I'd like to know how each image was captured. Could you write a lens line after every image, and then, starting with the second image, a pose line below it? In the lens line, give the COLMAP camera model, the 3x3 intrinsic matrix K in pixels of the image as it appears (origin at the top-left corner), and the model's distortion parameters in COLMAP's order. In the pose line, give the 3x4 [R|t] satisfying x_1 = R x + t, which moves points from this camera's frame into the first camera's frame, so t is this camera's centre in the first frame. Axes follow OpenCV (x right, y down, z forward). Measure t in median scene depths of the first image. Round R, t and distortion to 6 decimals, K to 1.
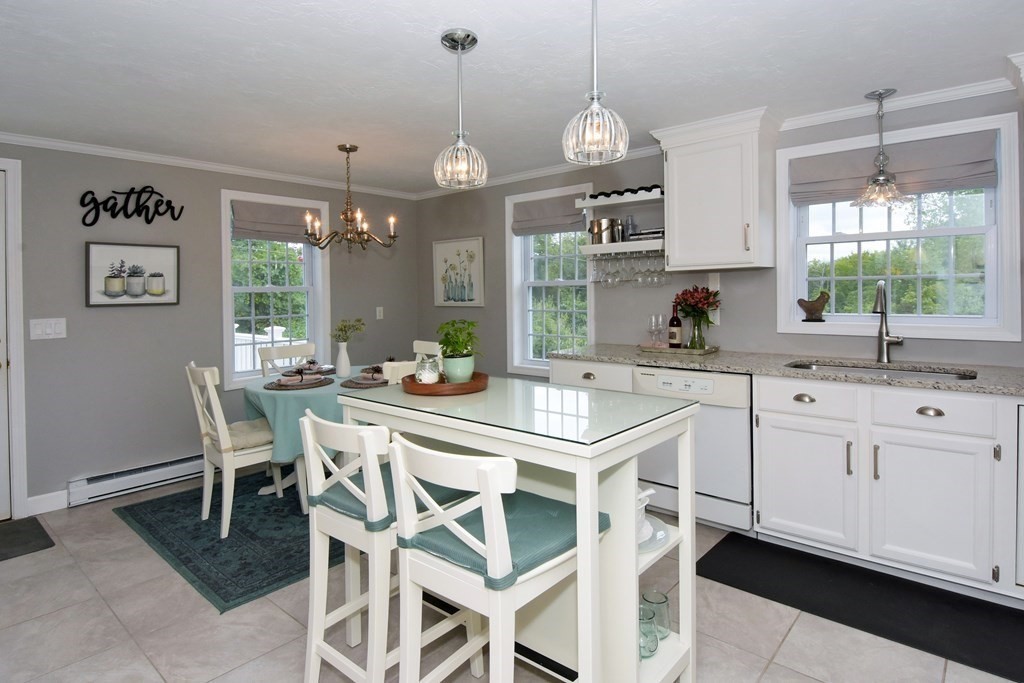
lens RADIAL K [[548.8, 0, 497.2], [0, 548.8, 303.0], [0, 0, 1]] dist [-0.005174, -0.001210]
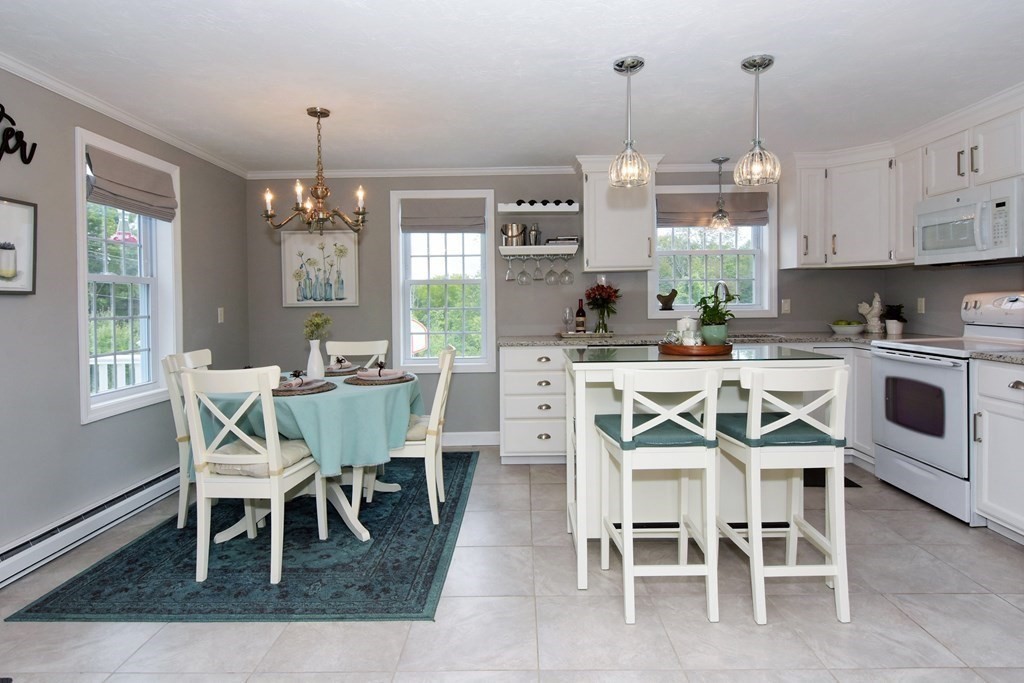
lens RADIAL K [[579.6, 0, 514.5], [0, 579.6, 324.5], [0, 0, 1]] dist [0.001047, -0.003011]
pose [[0.752126, -0.020798, 0.658691, -0.663218], [0.016742, 0.999782, 0.012452, 0.042490], [-0.658807, 0.001662, 0.752310, 0.119959]]
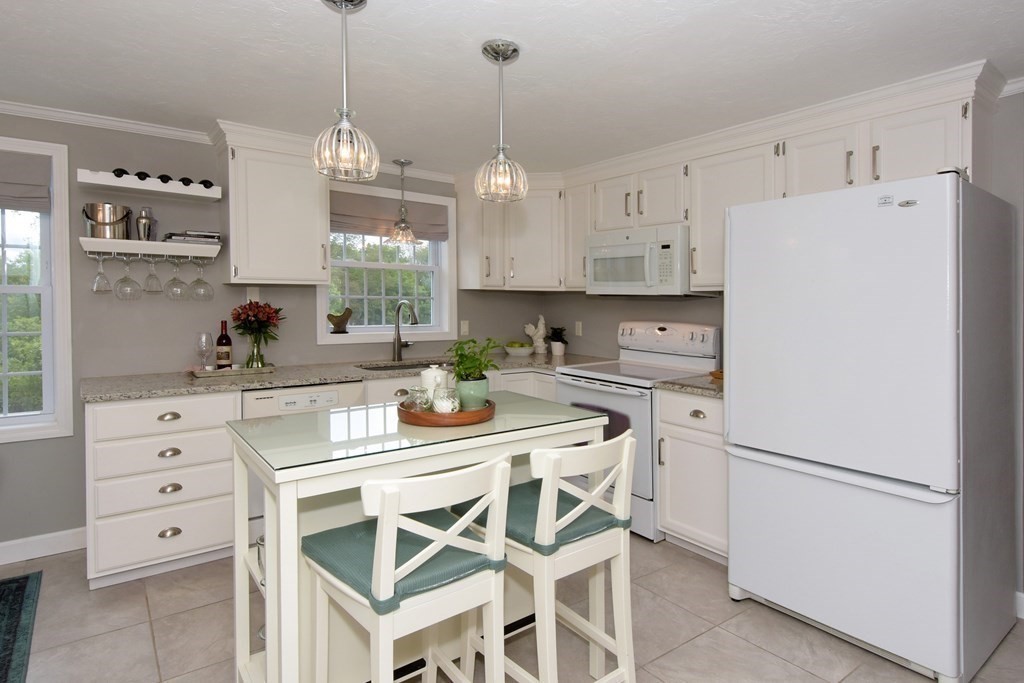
lens RADIAL K [[569.0, 0, 543.7], [0, 569.0, 329.3], [0, 0, 1]] dist [-0.005303, -0.002521]
pose [[0.161474, -0.030215, 0.986414, -0.512814], [0.006968, 0.999541, 0.029477, -0.006824], [-0.986852, 0.002113, 0.161610, 0.347302]]
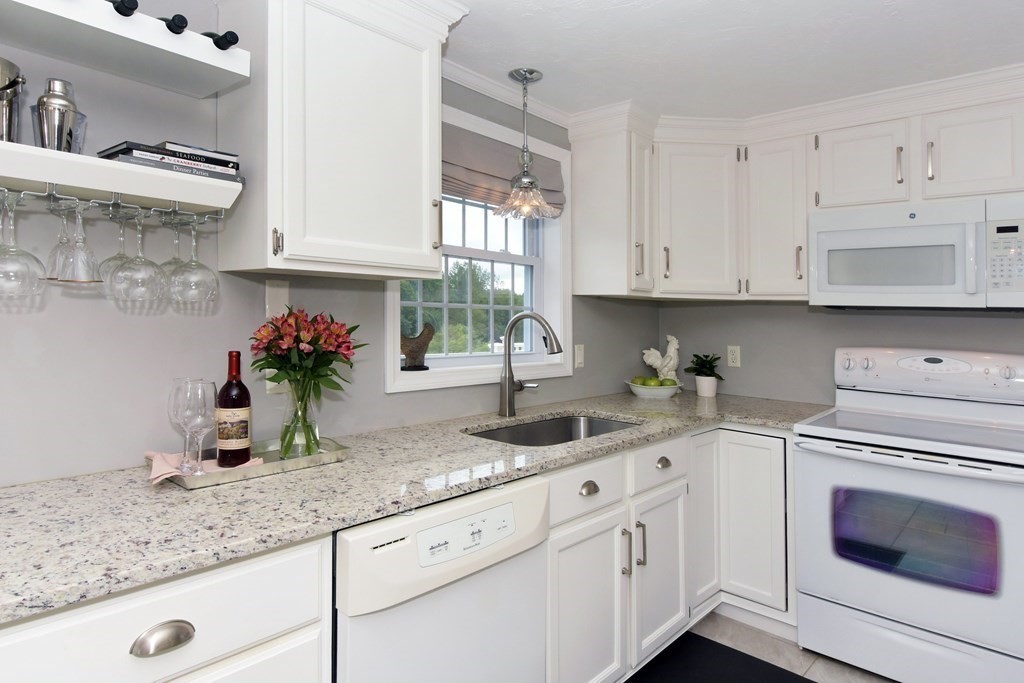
lens RADIAL K [[611.1, 0, 559.5], [0, 611.1, 324.6], [0, 0, 1]] dist [0.017109, -0.011193]
pose [[-0.034992, 0.002062, 0.999385, -0.139383], [-0.000396, 0.999998, -0.002077, -0.016471], [-0.999388, -0.000469, -0.034991, 0.794459]]
